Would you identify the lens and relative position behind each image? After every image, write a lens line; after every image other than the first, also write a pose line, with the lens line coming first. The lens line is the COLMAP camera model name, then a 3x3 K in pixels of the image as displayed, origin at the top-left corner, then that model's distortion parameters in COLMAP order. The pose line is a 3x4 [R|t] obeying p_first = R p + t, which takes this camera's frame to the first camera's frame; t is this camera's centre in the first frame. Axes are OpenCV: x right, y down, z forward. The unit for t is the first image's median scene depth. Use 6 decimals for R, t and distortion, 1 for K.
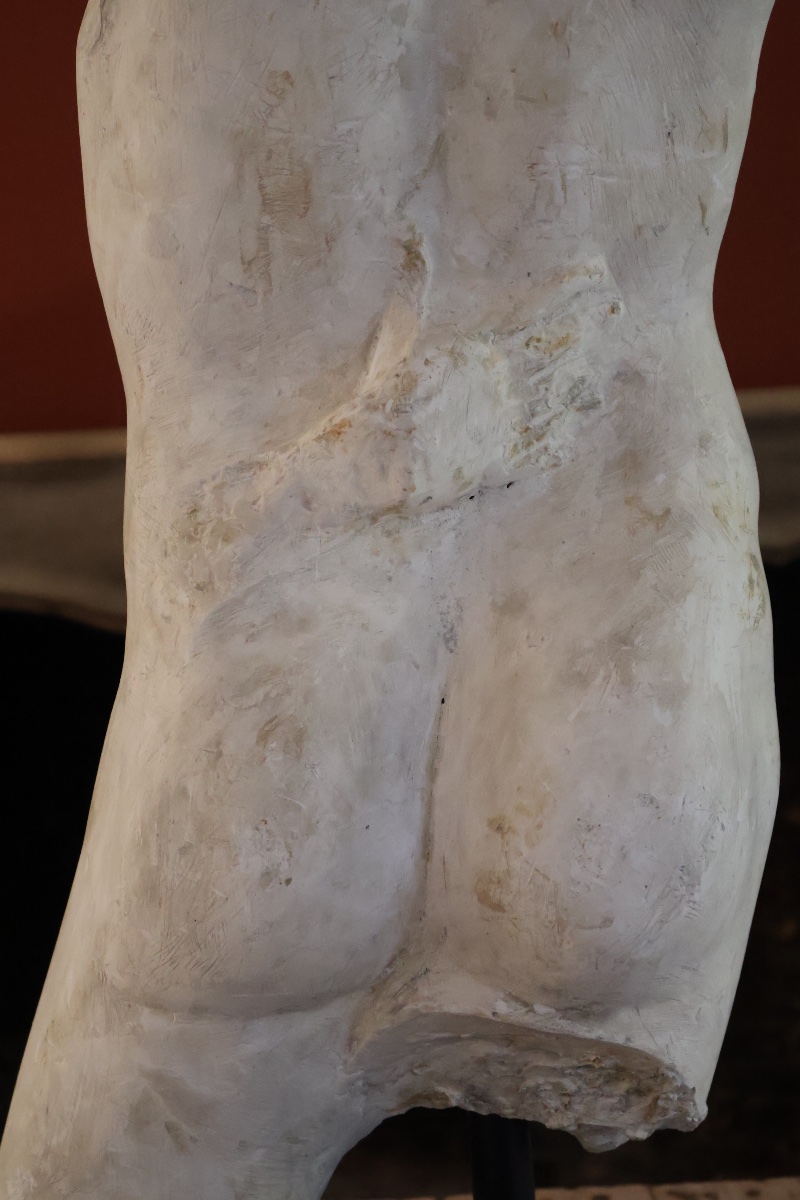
lens RADIAL K [[2280.8, 0, 400.0], [0, 2280.8, 600.0], [0, 0, 1]] dist [0.046438, -0.138958]
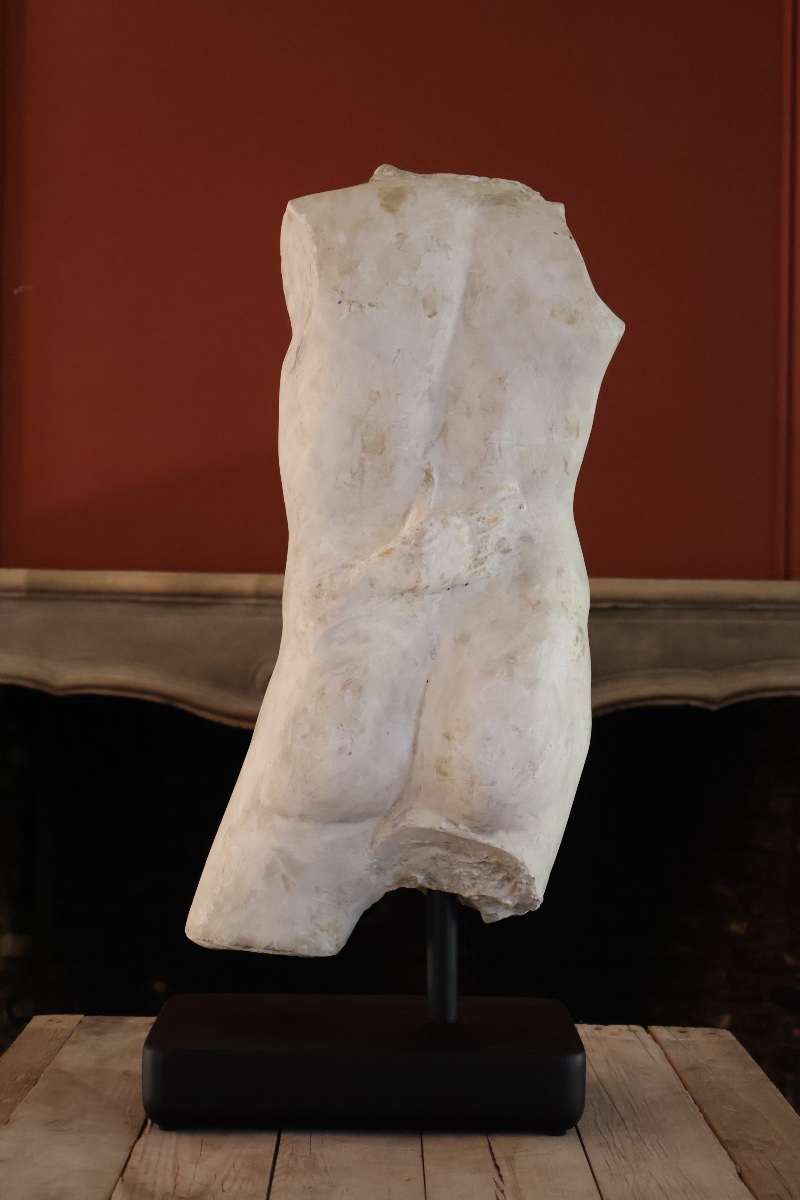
lens RADIAL K [[2503.5, 0, 400.0], [0, 2503.5, 600.0], [0, 0, 1]] dist [0.332551, 0.002214]
pose [[0.996893, 0.074330, -0.026082, 0.049241], [-0.076289, 0.993494, -0.084555, 0.171311], [0.019628, 0.086282, 0.996077, -1.372508]]
